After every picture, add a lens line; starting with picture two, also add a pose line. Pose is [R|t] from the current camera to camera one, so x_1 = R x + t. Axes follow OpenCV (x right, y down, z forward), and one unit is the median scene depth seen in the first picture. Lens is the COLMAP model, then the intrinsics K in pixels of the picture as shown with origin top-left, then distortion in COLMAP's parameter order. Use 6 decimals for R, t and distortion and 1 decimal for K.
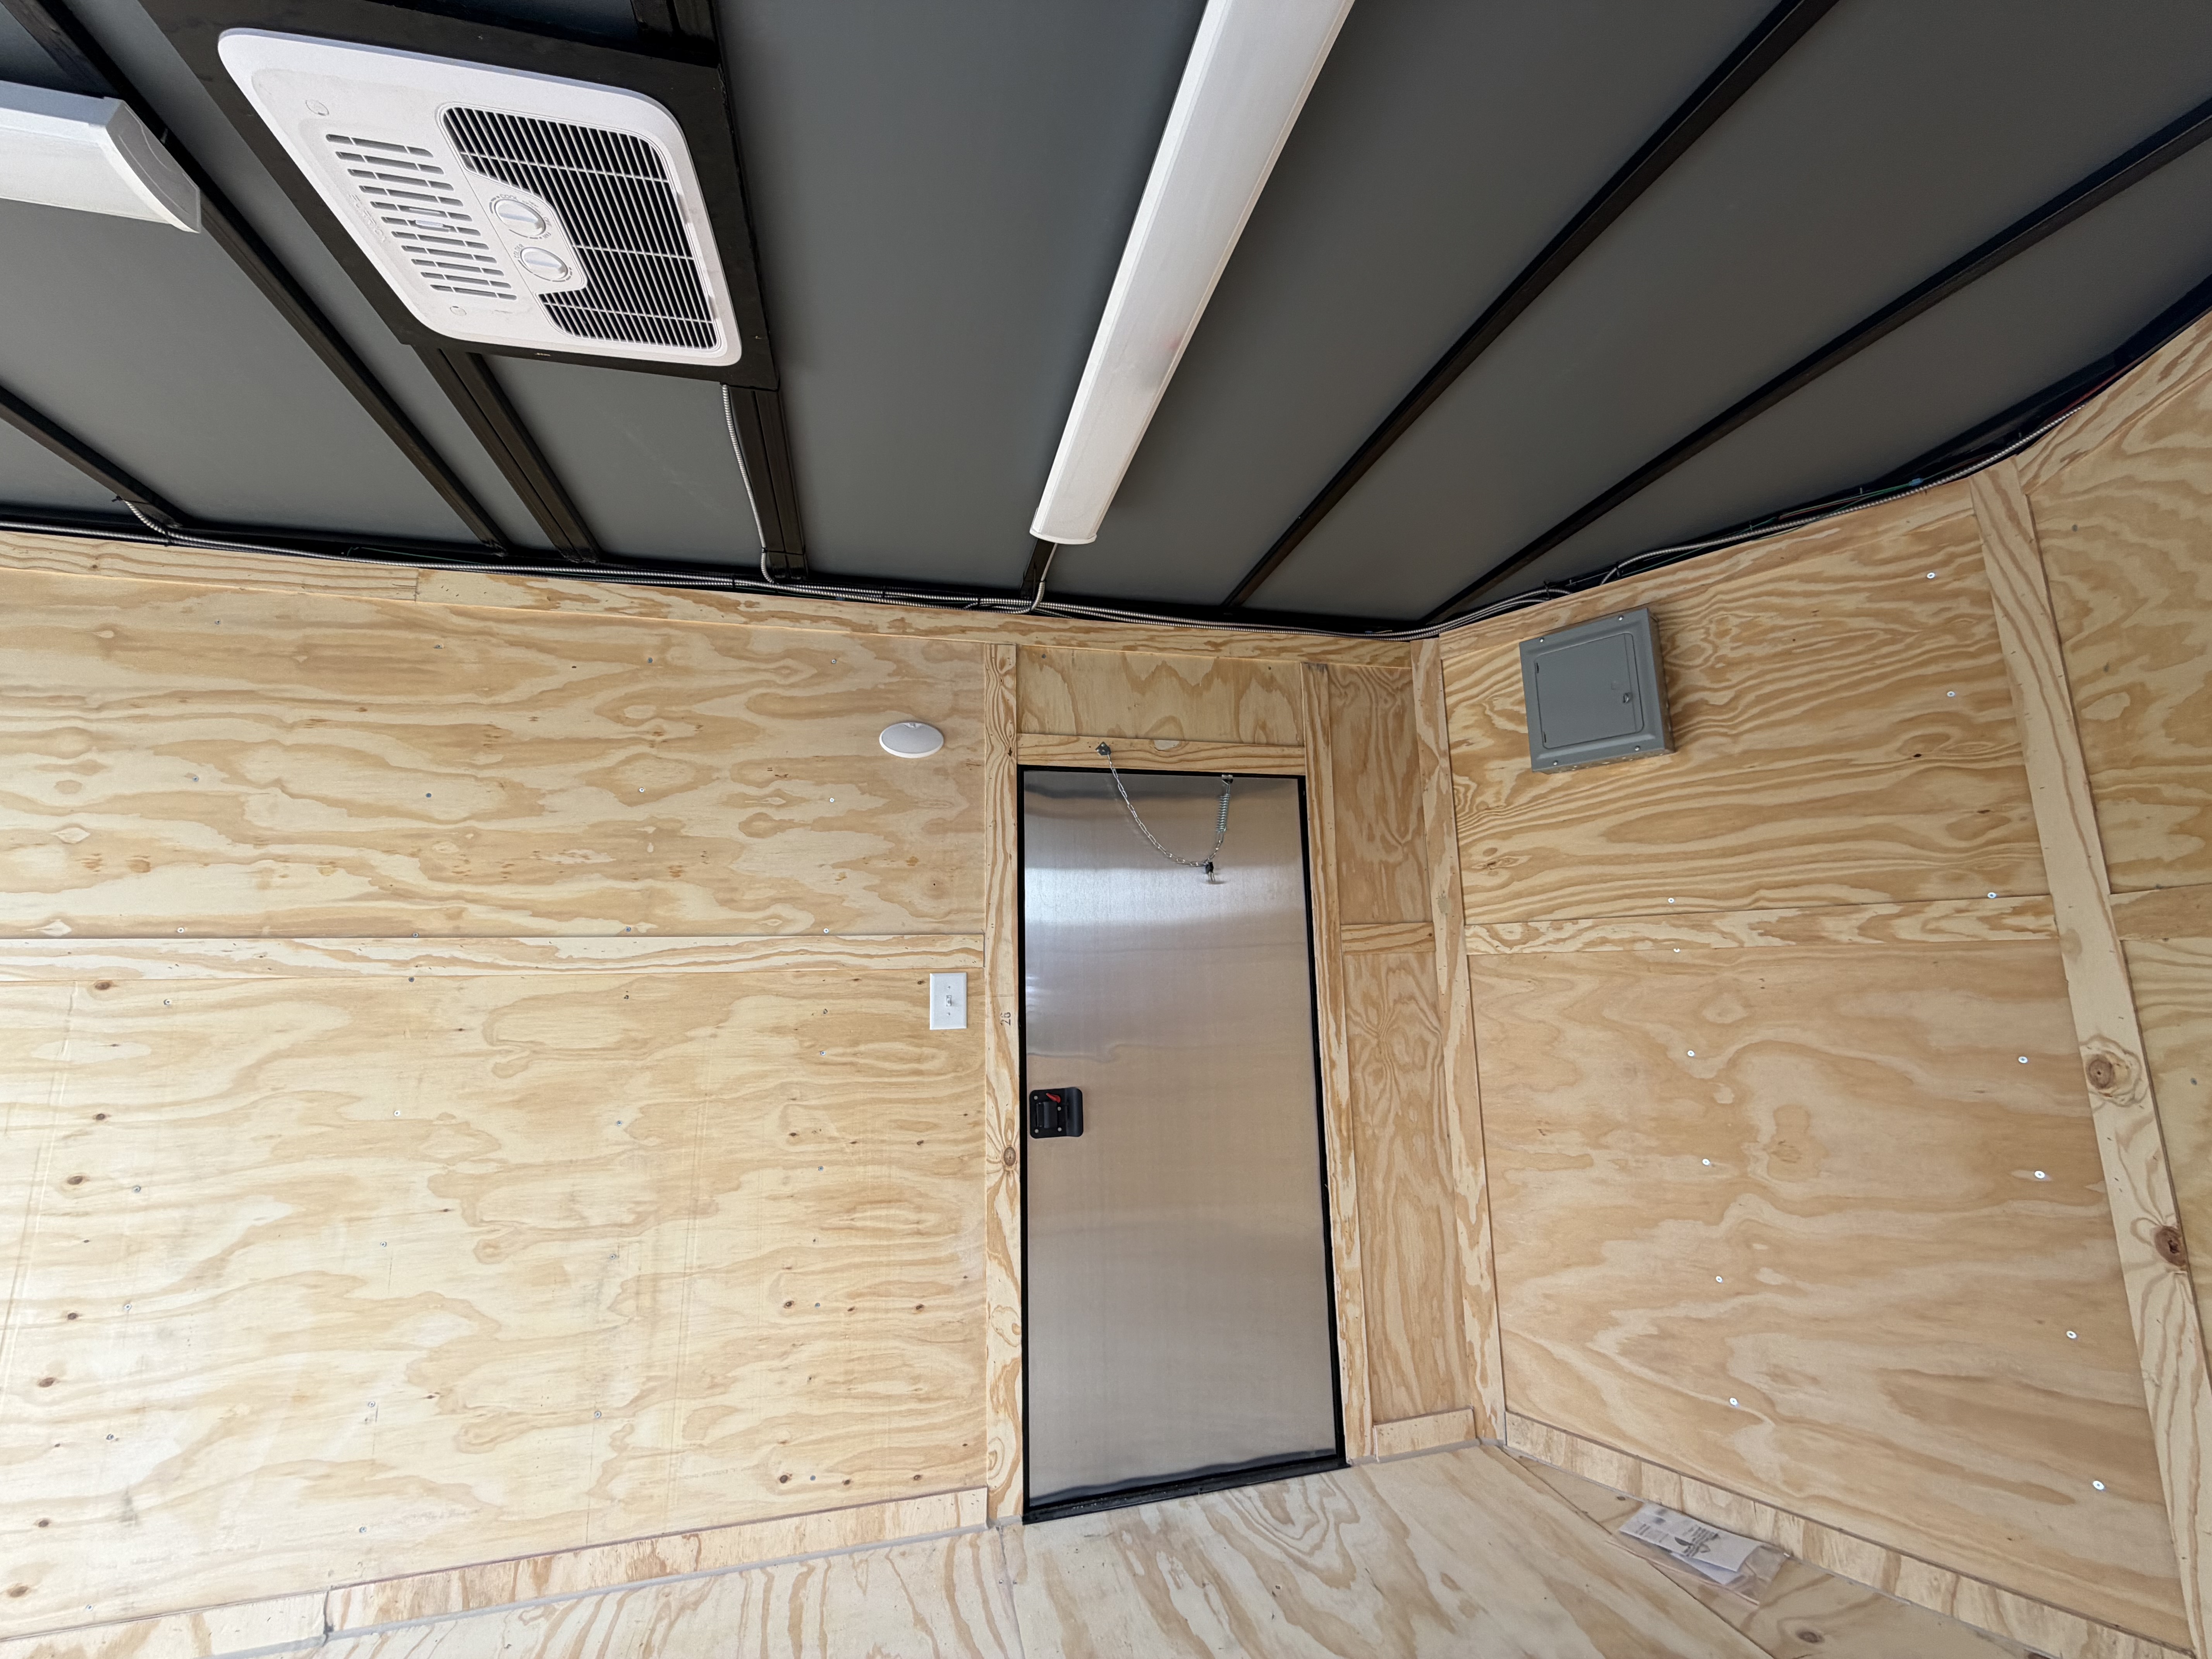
lens RADIAL K [[890.1, 0, 1106.0], [0, 890.1, 829.5], [0, 0, 1]] dist [0.000380, 0.000042]
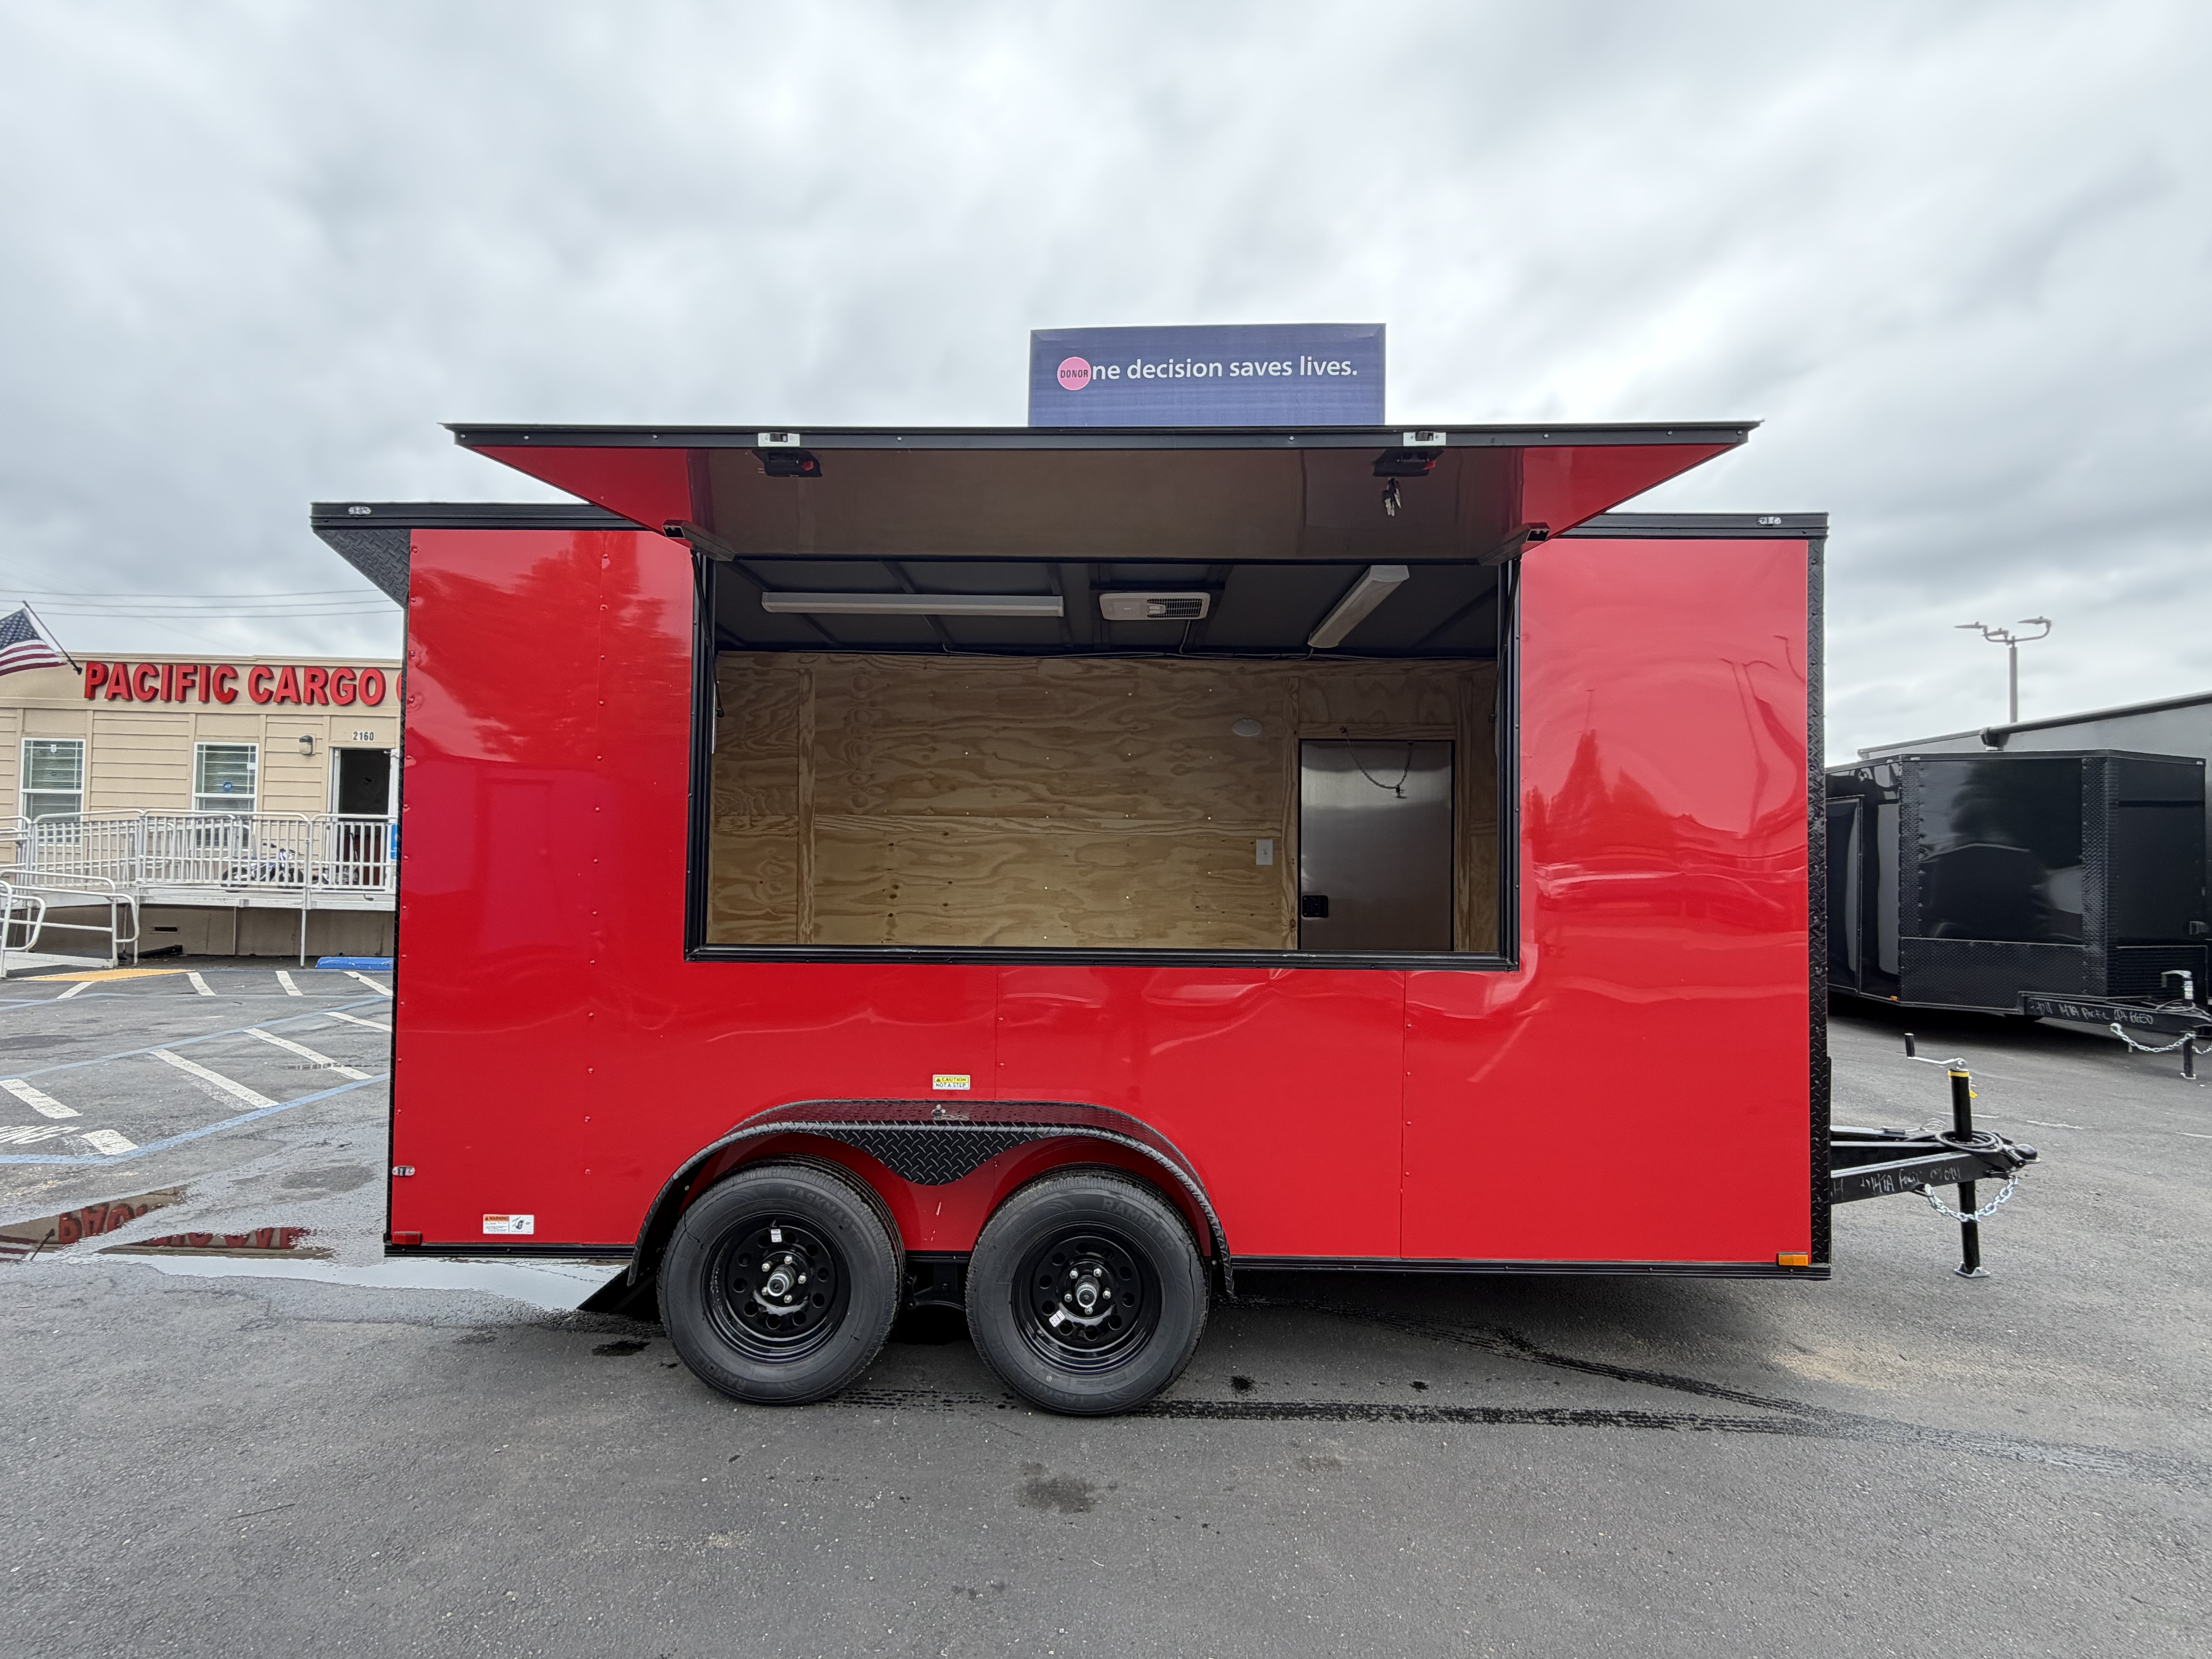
lens RADIAL K [[1042.8, 0, 1104.8], [0, 1042.8, 830.4], [0, 0, 1]] dist [0.000887, 0.000257]
pose [[0.964010, 0.025768, -0.264616, 0.120463], [0.010559, 0.990796, 0.134949, -0.212430], [0.265658, -0.132886, 0.954865, -1.571693]]
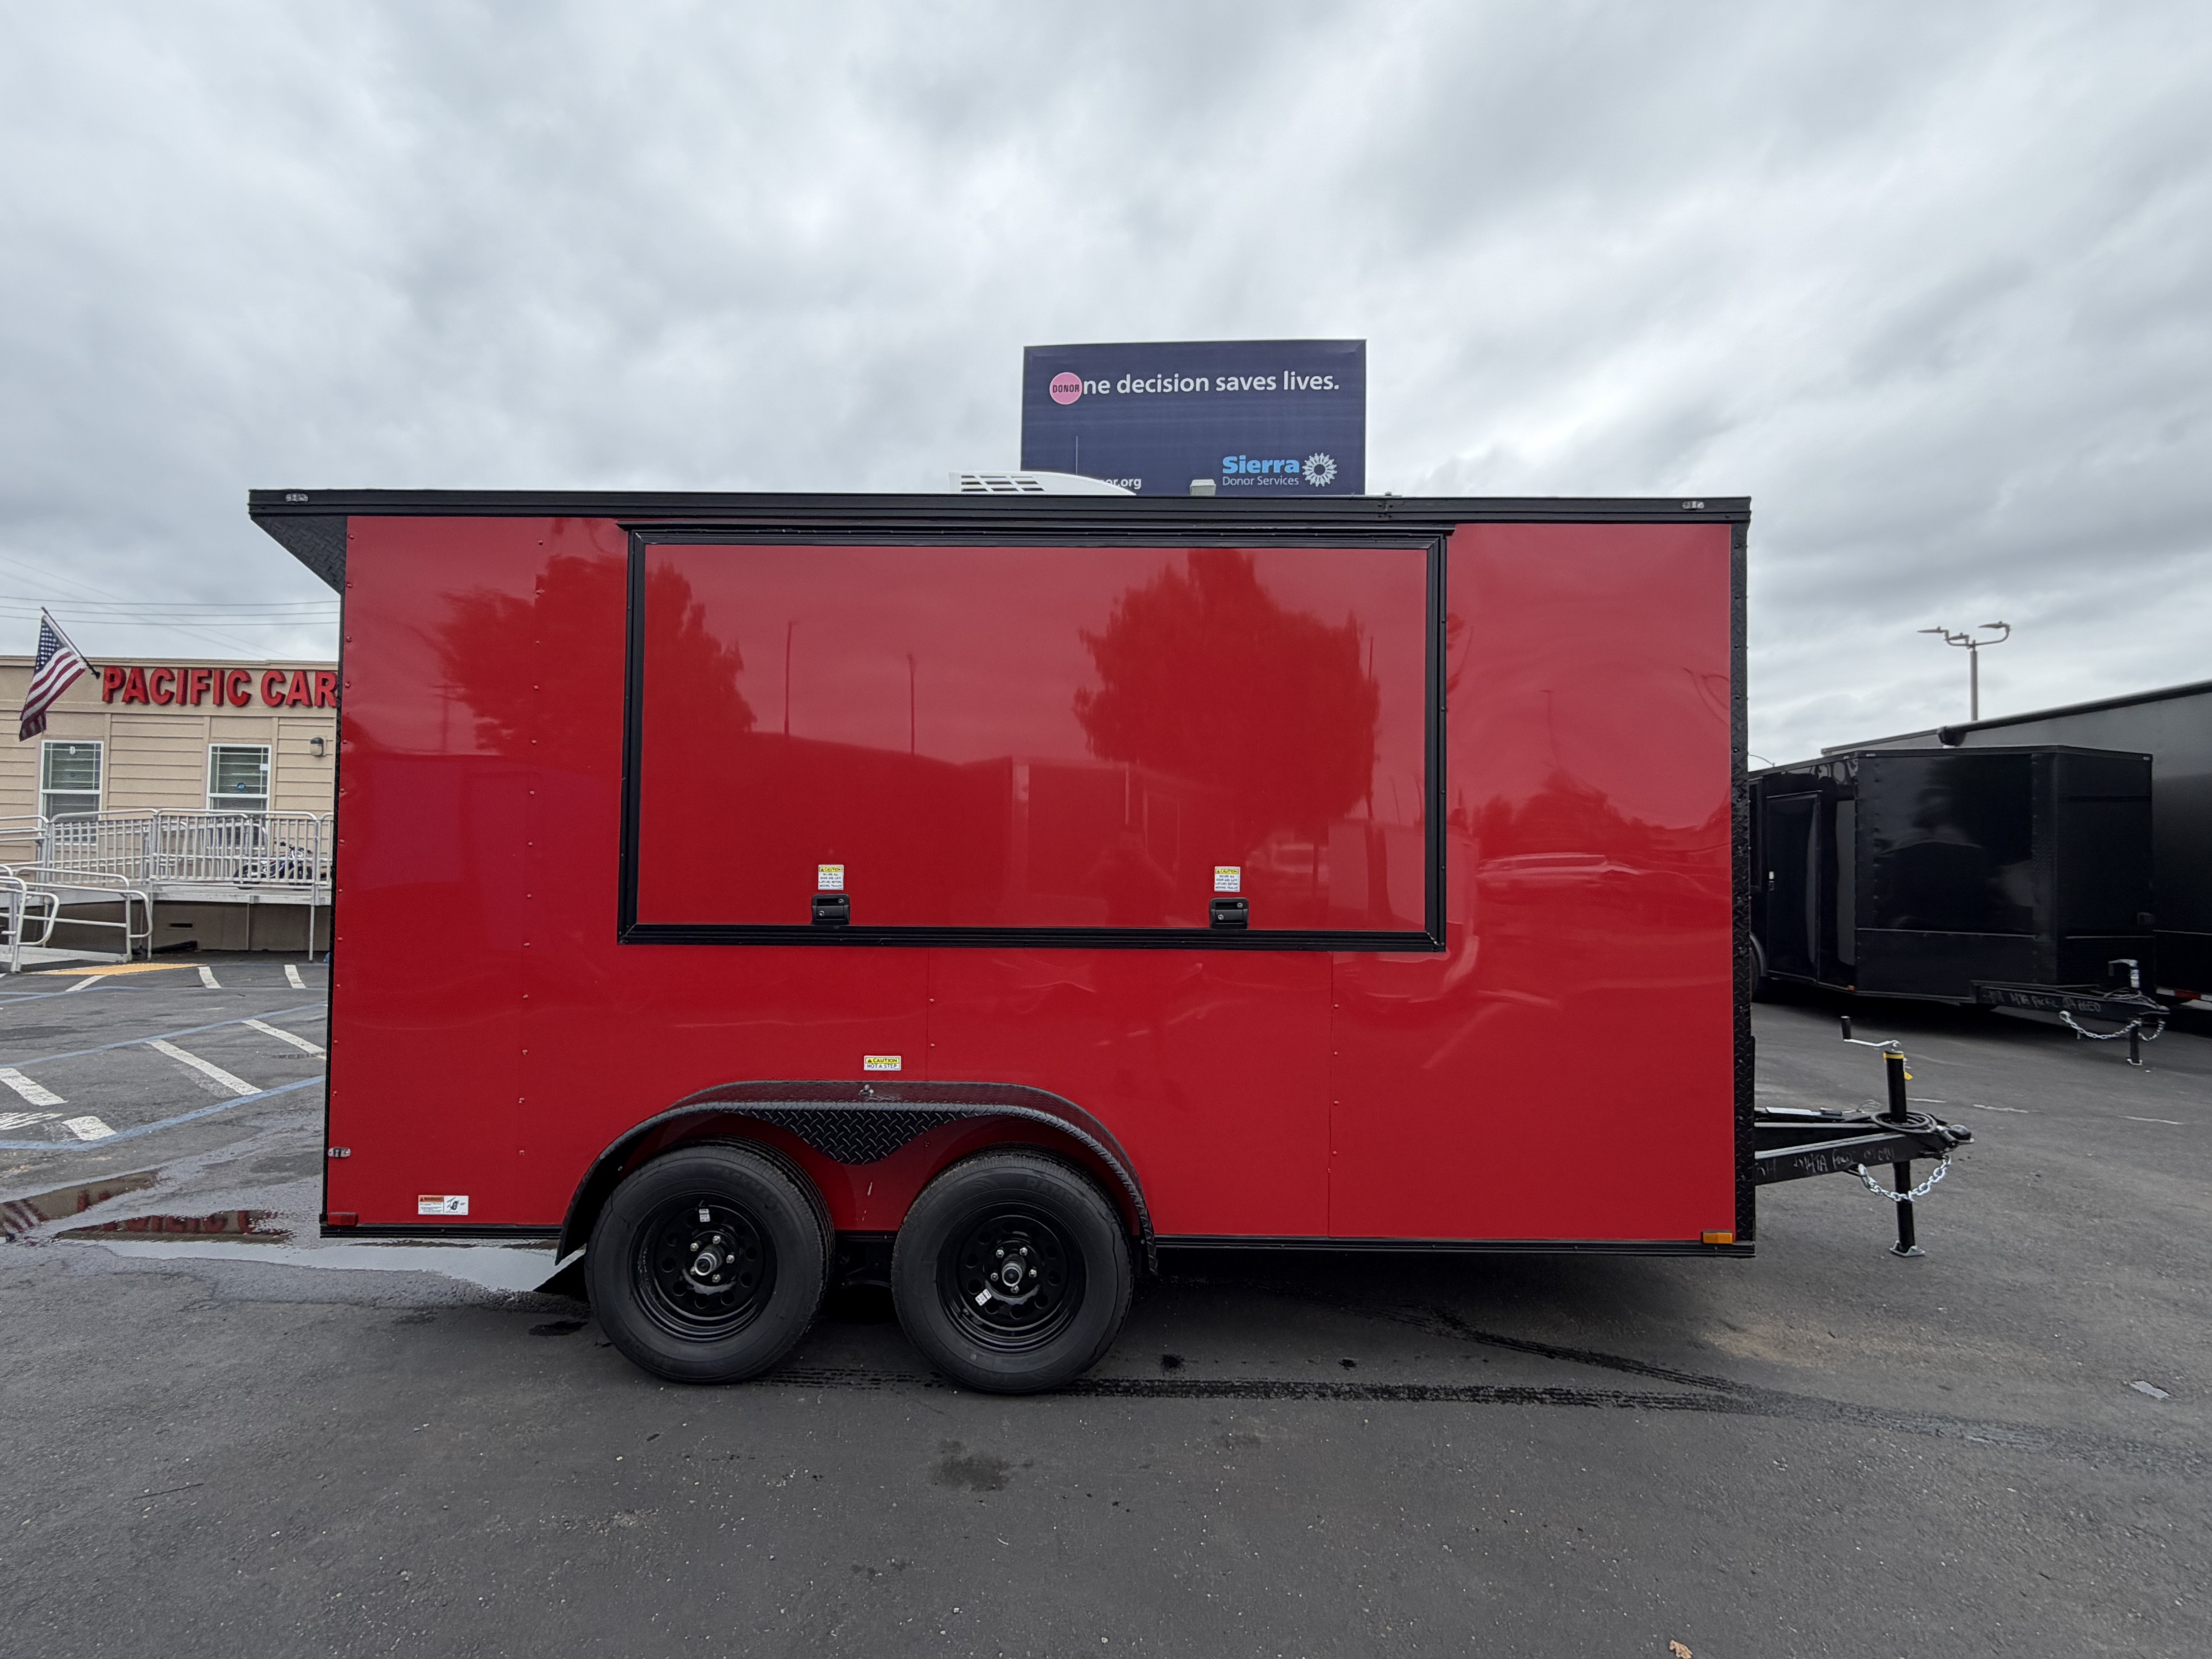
lens RADIAL K [[1004.2, 0, 1106.0], [0, 1004.2, 829.5], [0, 0, 1]] dist [0.000232, 0.000478]
pose [[0.964066, 0.023334, -0.264637, 0.274138], [0.012370, 0.991112, 0.132451, -0.152643], [0.265375, -0.130965, 0.955209, -1.458460]]
